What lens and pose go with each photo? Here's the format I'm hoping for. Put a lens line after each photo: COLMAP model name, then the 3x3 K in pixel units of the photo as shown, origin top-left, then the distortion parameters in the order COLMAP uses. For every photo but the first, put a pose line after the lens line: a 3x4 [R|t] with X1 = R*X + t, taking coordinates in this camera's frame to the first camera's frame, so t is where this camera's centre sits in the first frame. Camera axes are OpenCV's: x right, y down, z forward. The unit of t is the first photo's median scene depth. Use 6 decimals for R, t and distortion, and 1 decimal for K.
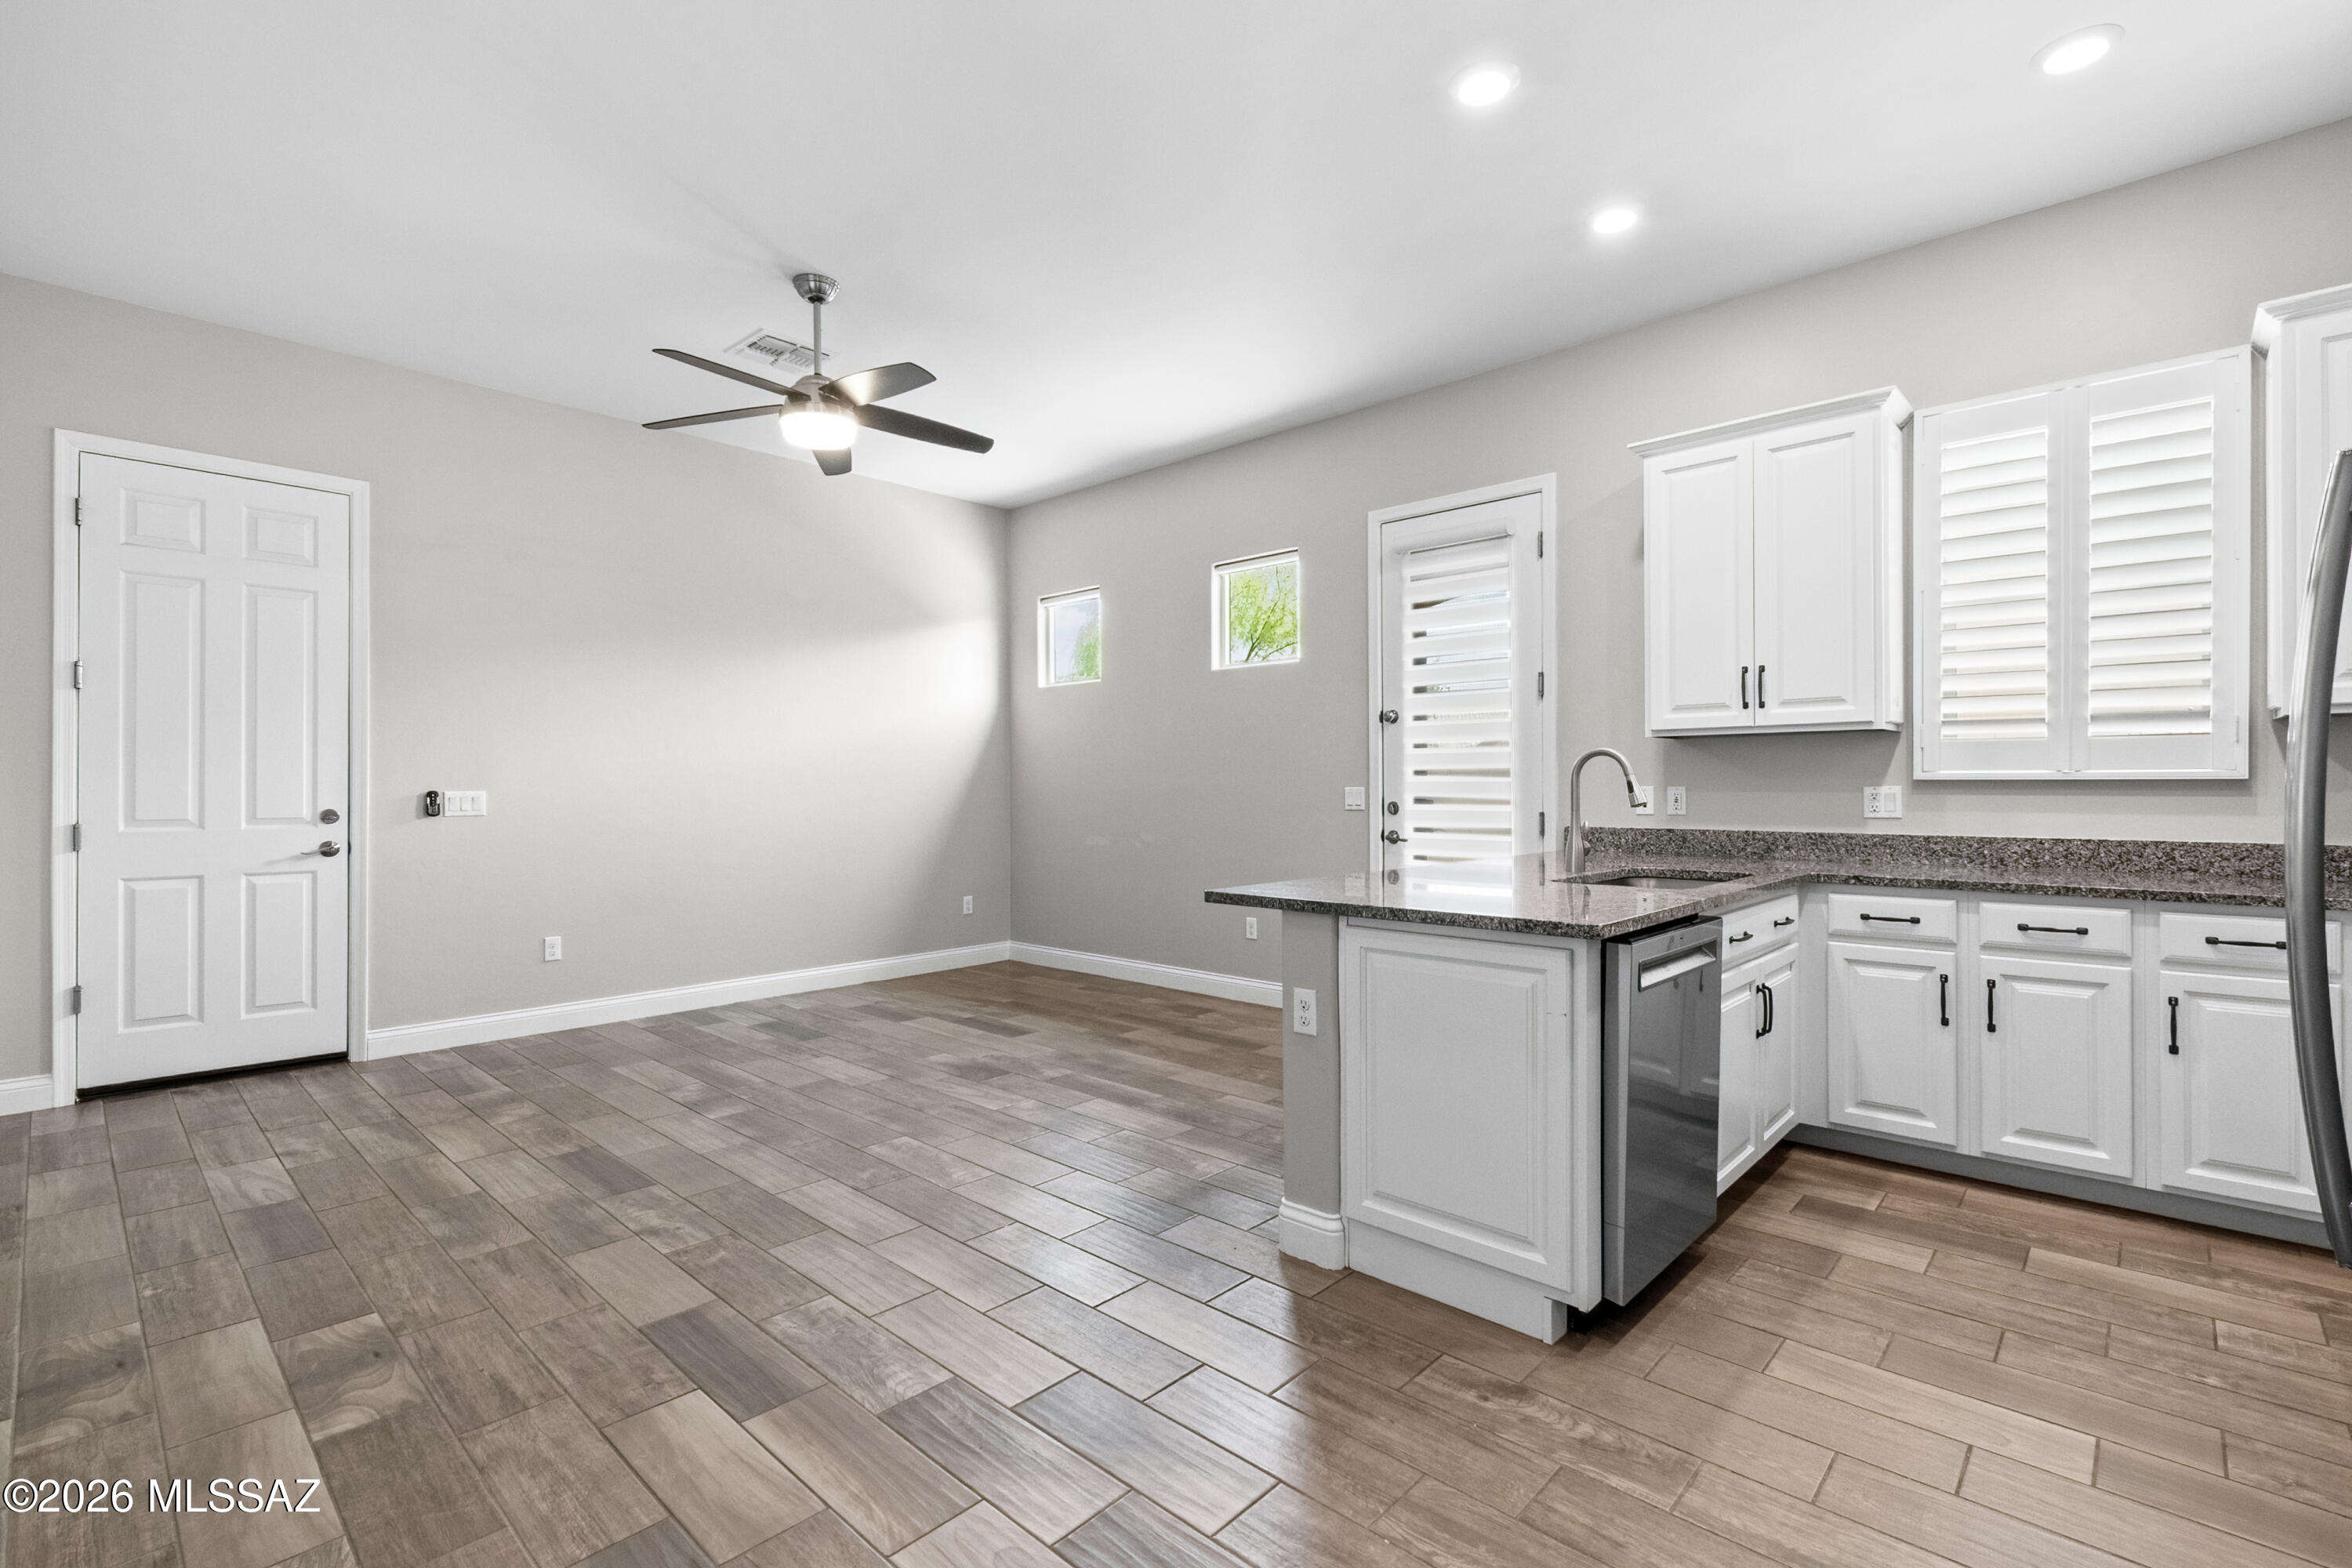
lens RADIAL K [[1057.4, 0, 1175.0], [0, 1057.4, 788.1], [0, 0, 1]] dist [0.008163, -0.004436]
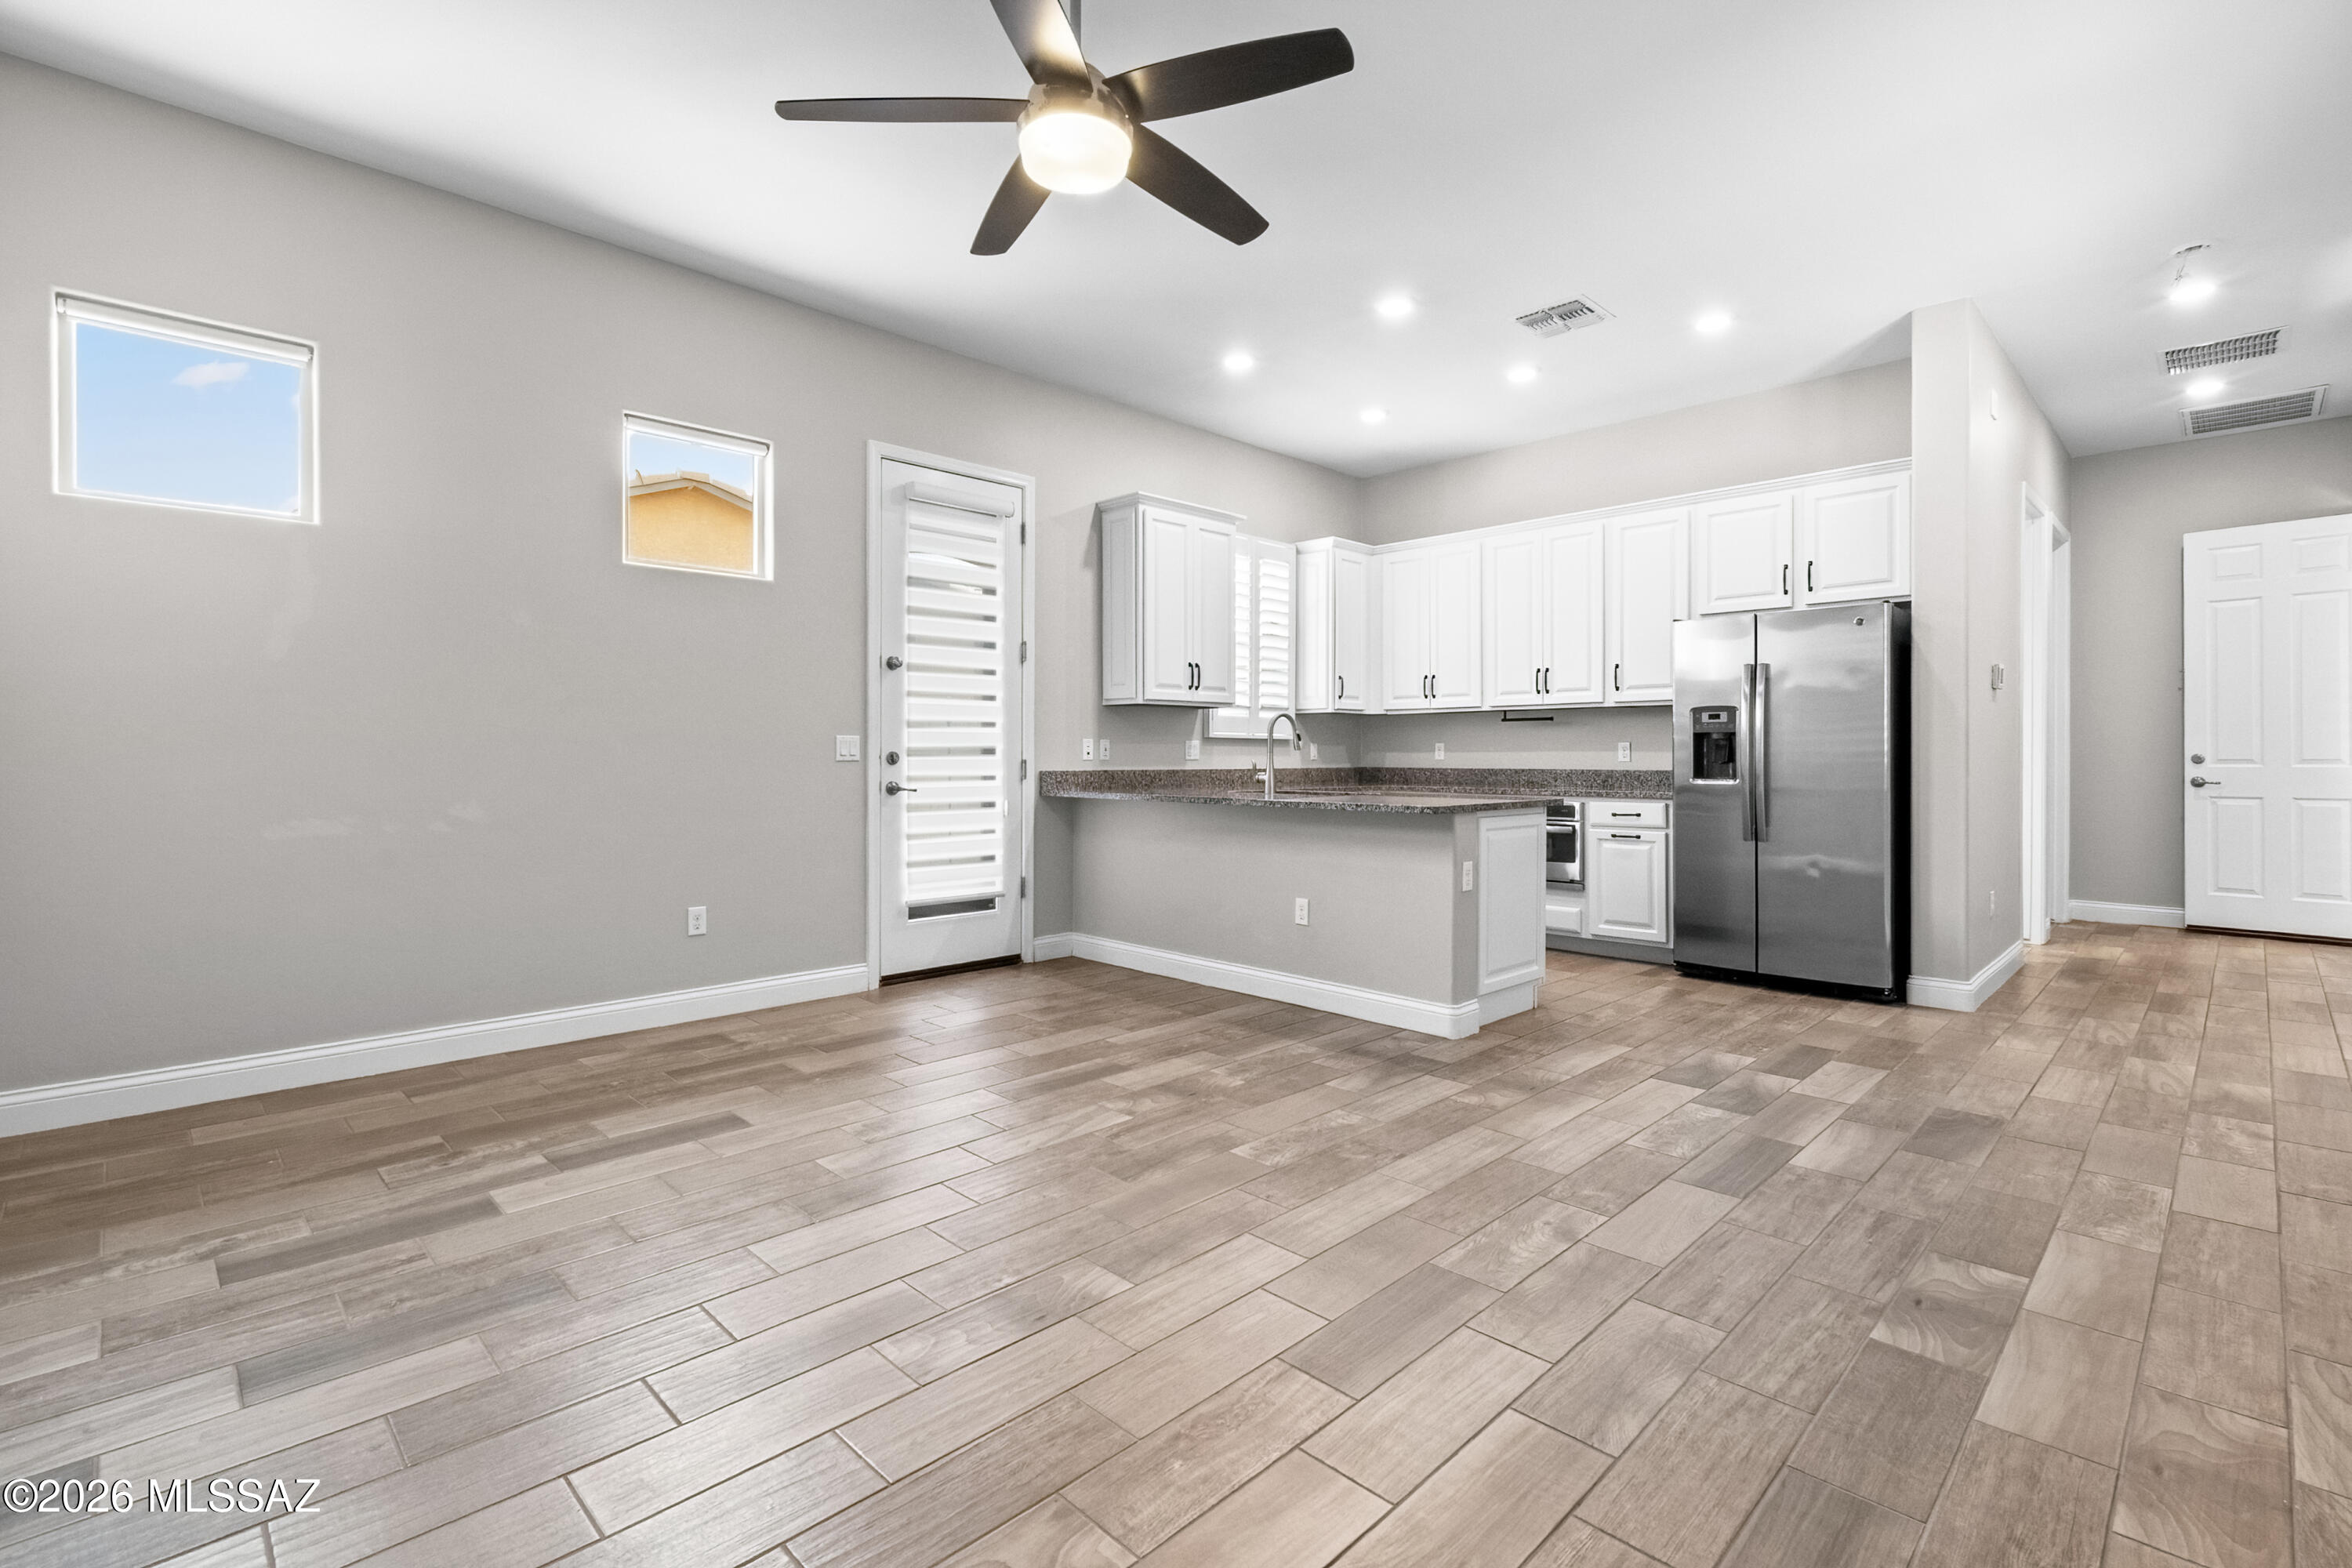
lens RADIAL K [[1057.4, 0, 1184.7], [0, 1057.4, 757.0], [0, 0, 1]] dist [0.008163, -0.004436]
pose [[0.034568, 0.000674, 0.999402, -1.009742], [-0.000344, 1.000000, -0.000663, 0.024938], [-0.999402, -0.000321, 0.034568, 0.949095]]
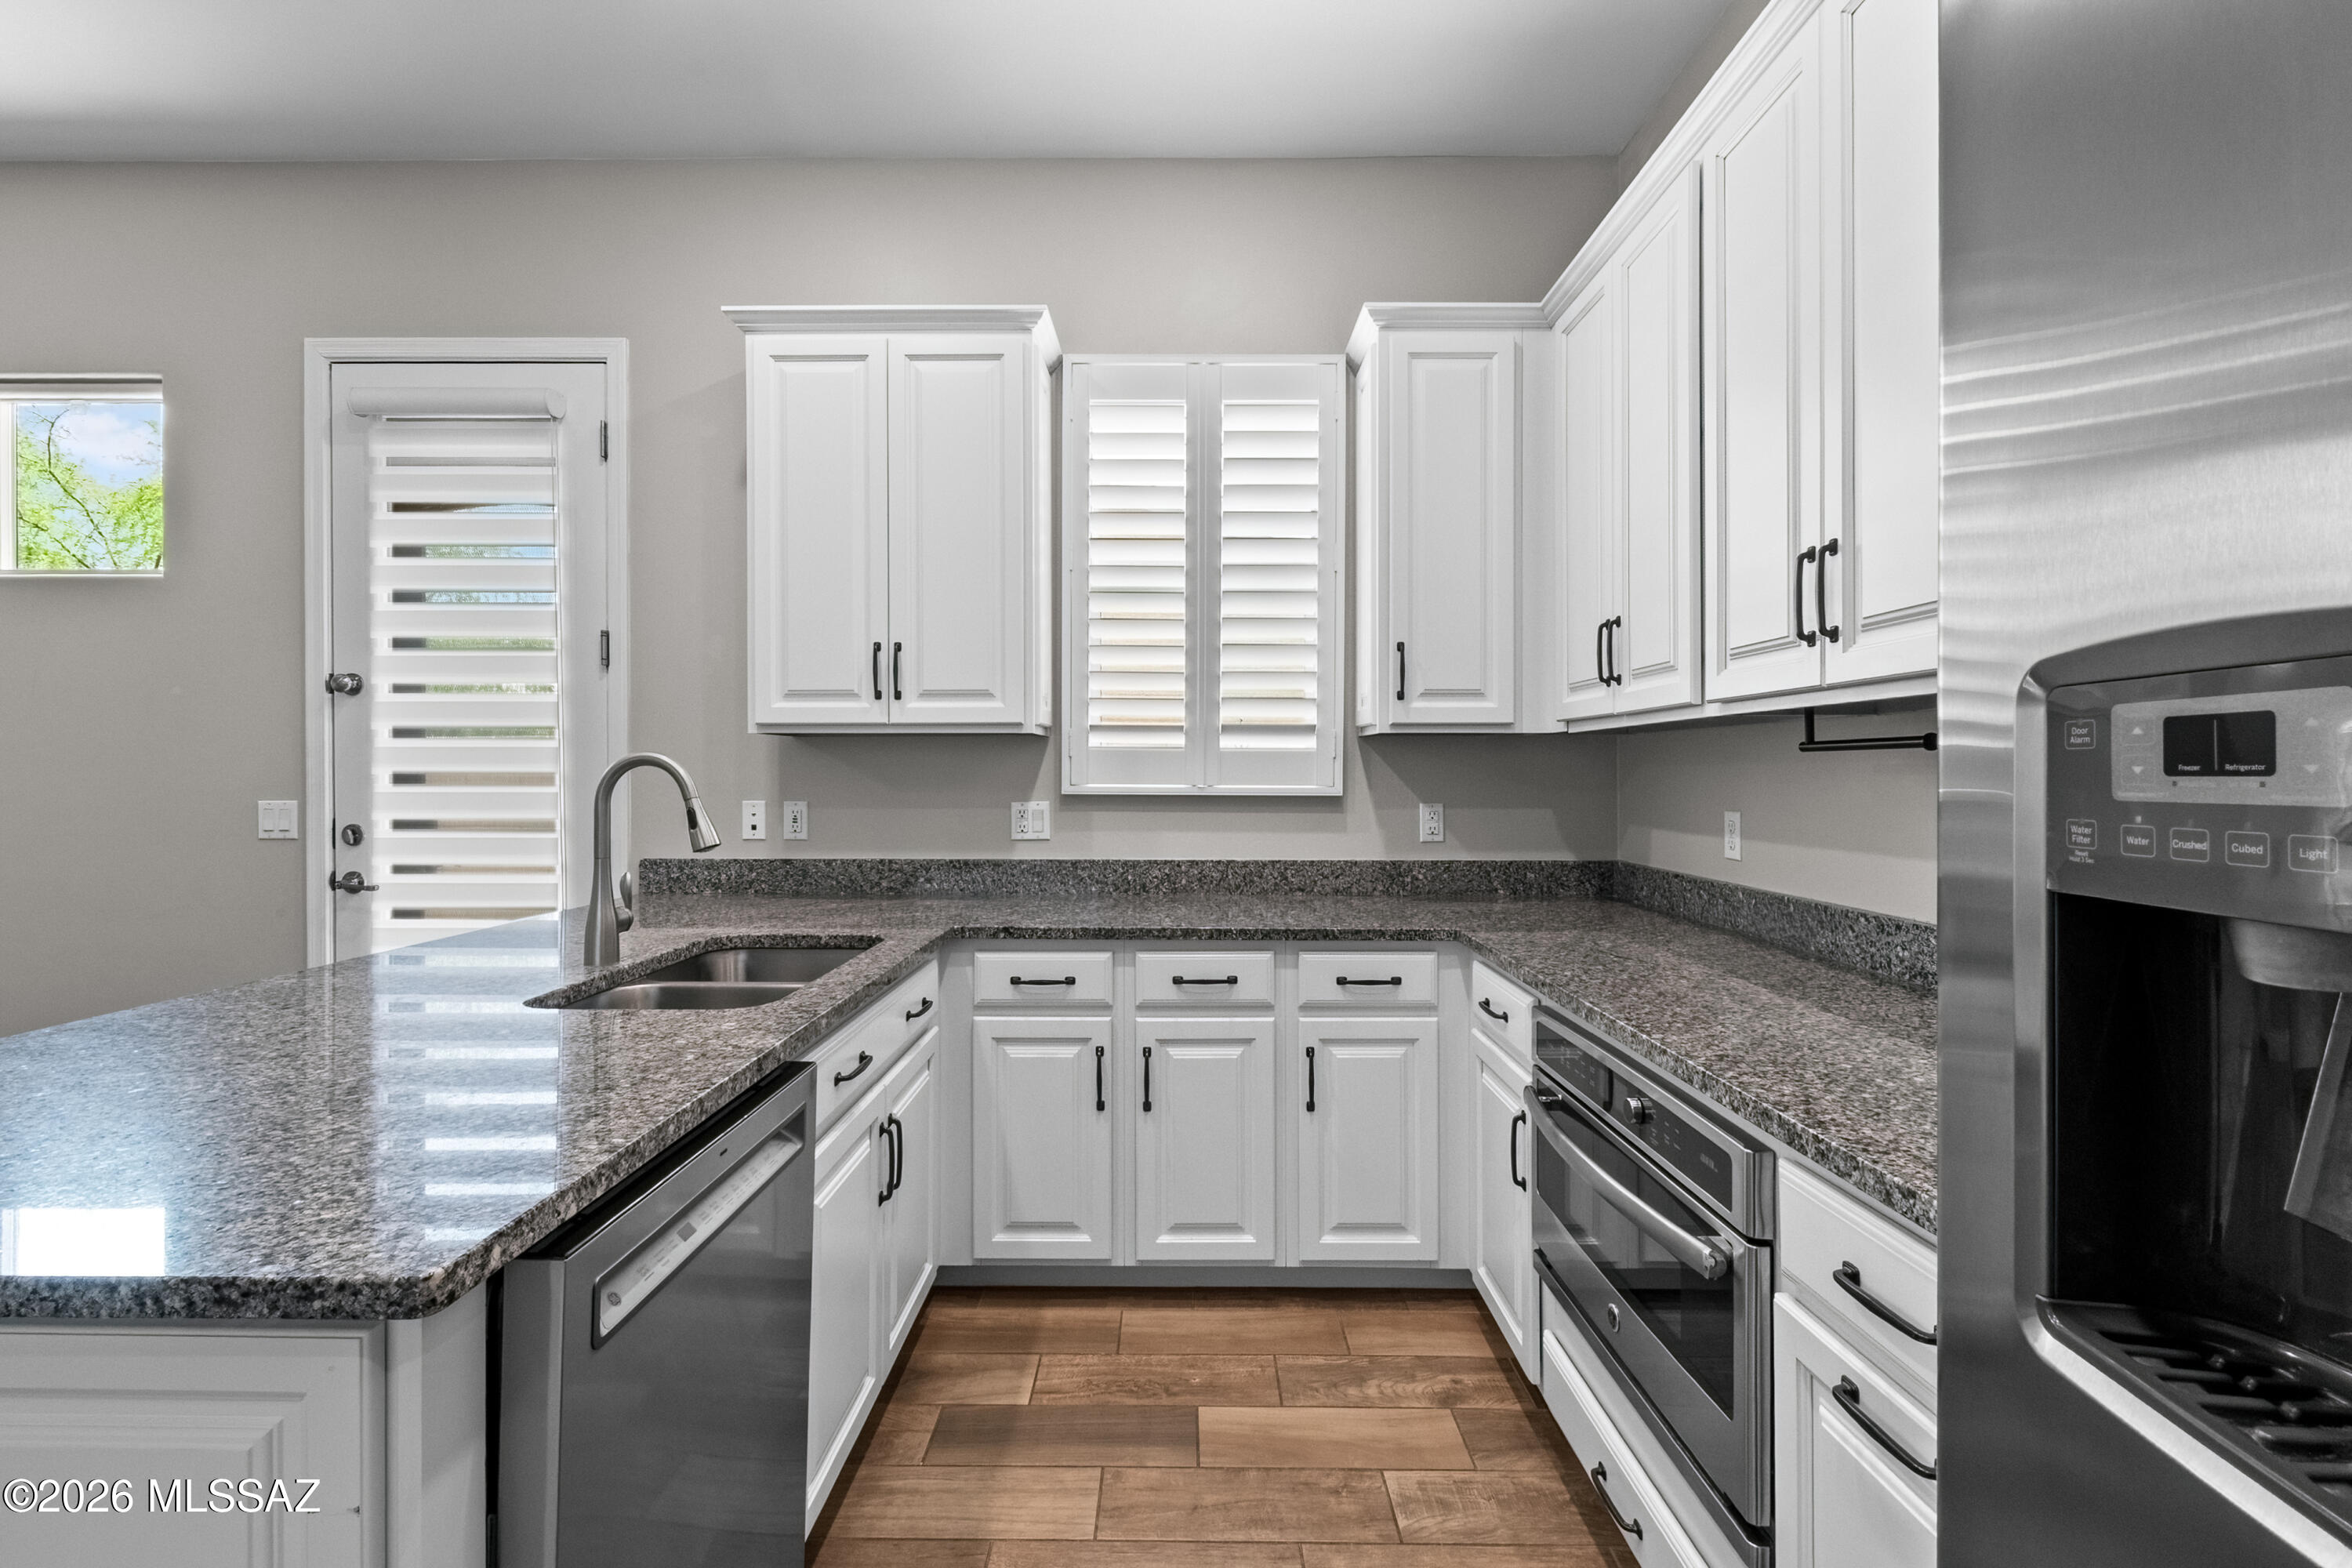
lens RADIAL K [[1057.4, 0, 1179.0], [0, 1057.4, 773.4], [0, 0, 1]] dist [0.008163, -0.004436]
pose [[0.733539, 0.002486, 0.679642, 0.189766], [-0.002681, 0.999996, -0.000764, -0.023333], [-0.679642, -0.001261, 0.733543, 0.313356]]
